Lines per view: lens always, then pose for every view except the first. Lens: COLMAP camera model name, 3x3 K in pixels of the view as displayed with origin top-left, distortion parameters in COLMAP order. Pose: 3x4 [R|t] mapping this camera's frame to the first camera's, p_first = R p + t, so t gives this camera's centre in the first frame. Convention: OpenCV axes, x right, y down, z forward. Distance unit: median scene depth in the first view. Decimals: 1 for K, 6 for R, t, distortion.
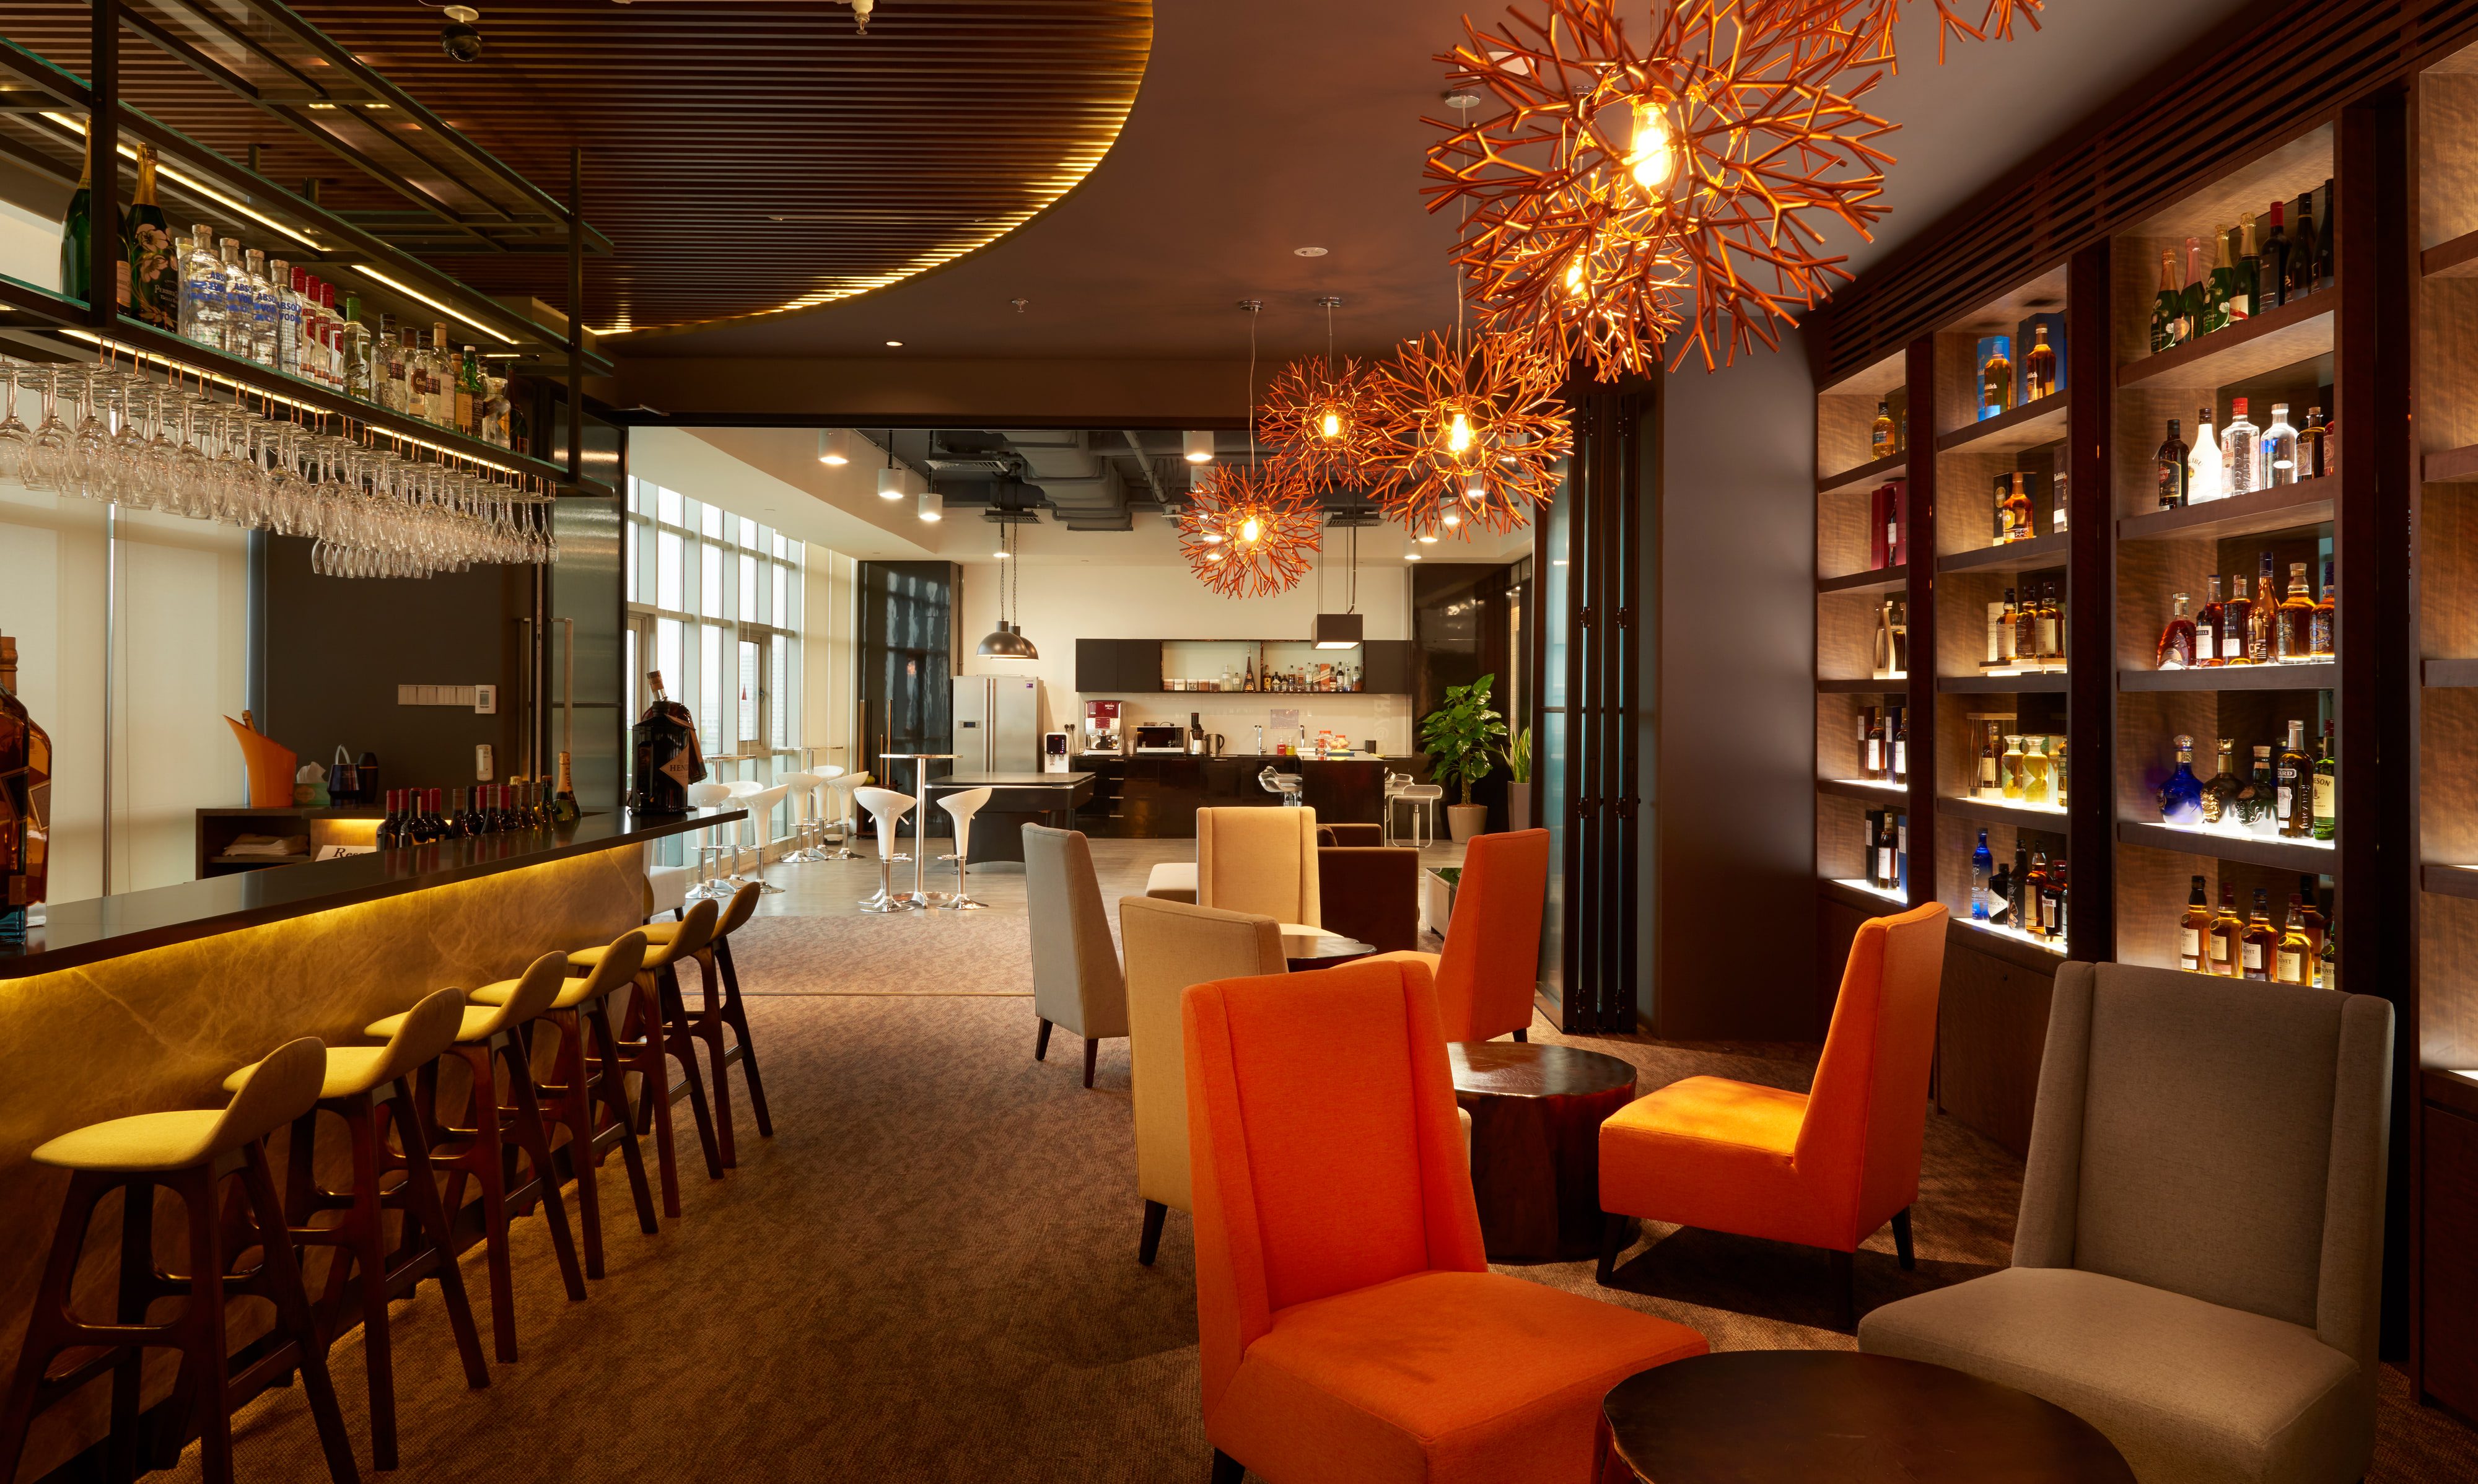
lens RADIAL K [[1777.6, 0, 1301.1], [0, 1777.6, 710.2], [0, 0, 1]] dist [-0.002760, 0.001272]
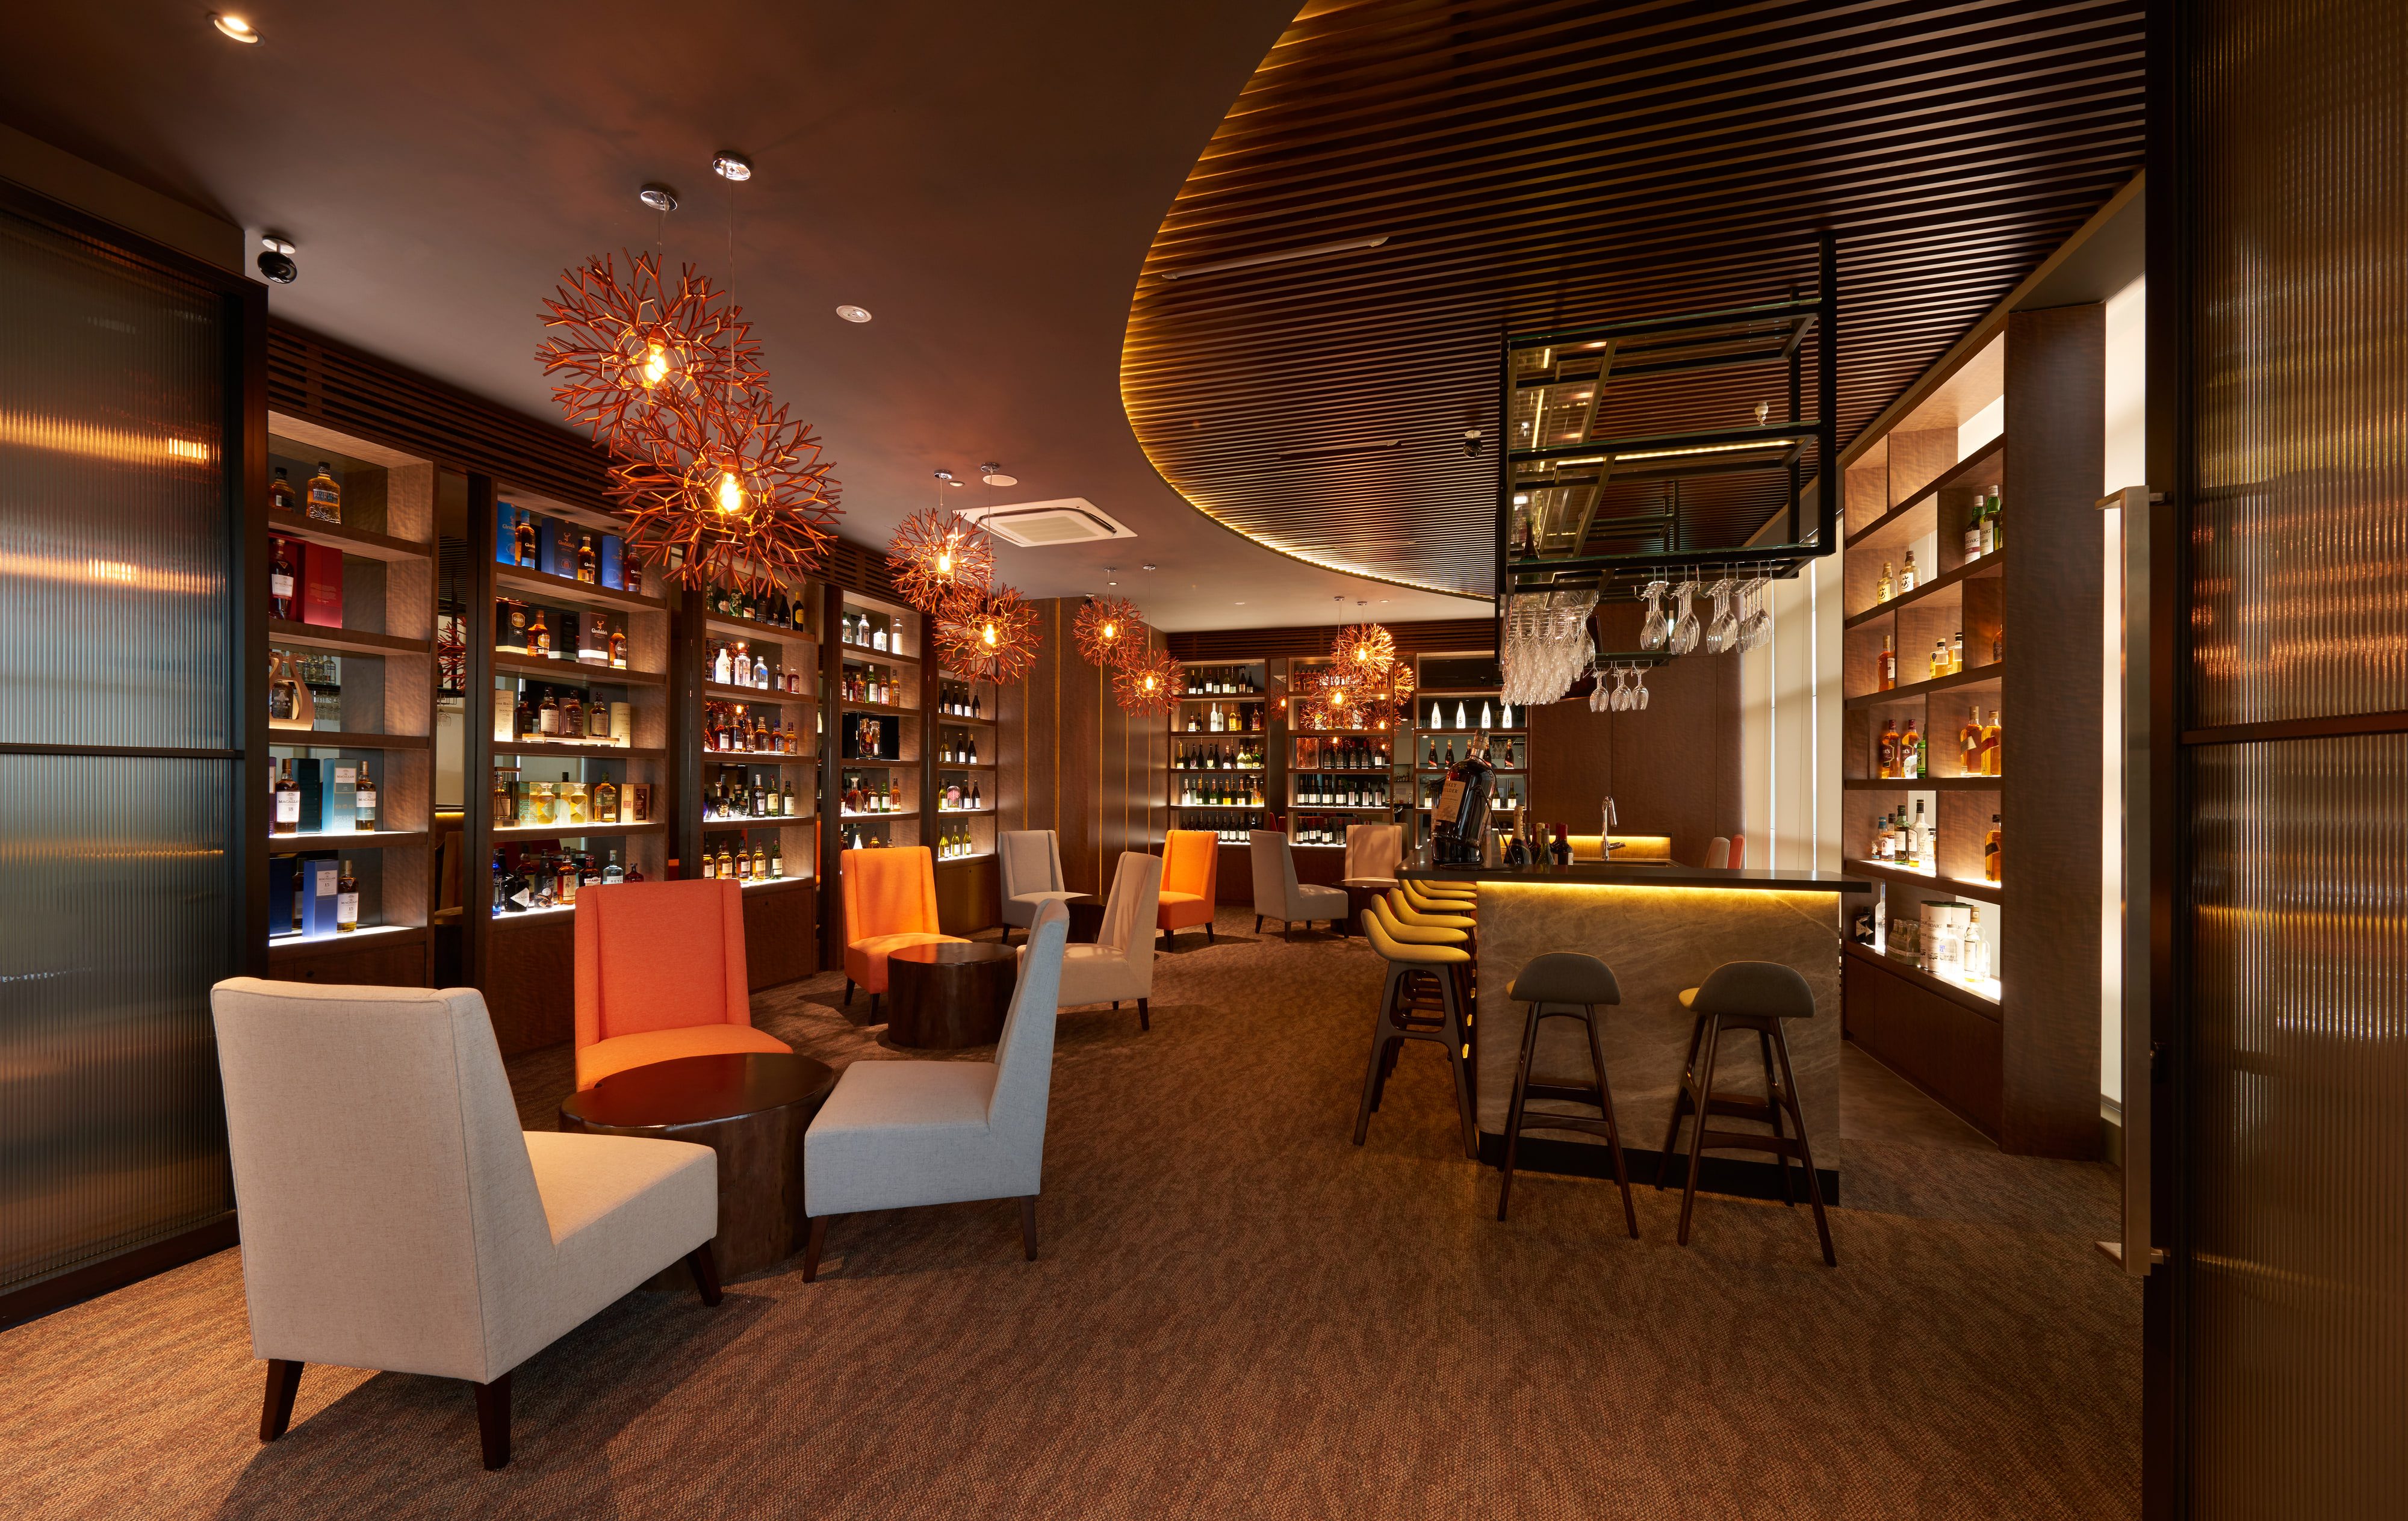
lens RADIAL K [[925.5, 0, 1203.8], [0, 925.5, 784.9], [0, 0, 1]] dist [0.009407, 0.000015]
pose [[-0.950676, -0.008431, 0.310072, -0.506321], [-0.009013, 0.999959, -0.000446, 0.015109], [-0.310056, -0.003219, -0.950713, 2.079269]]
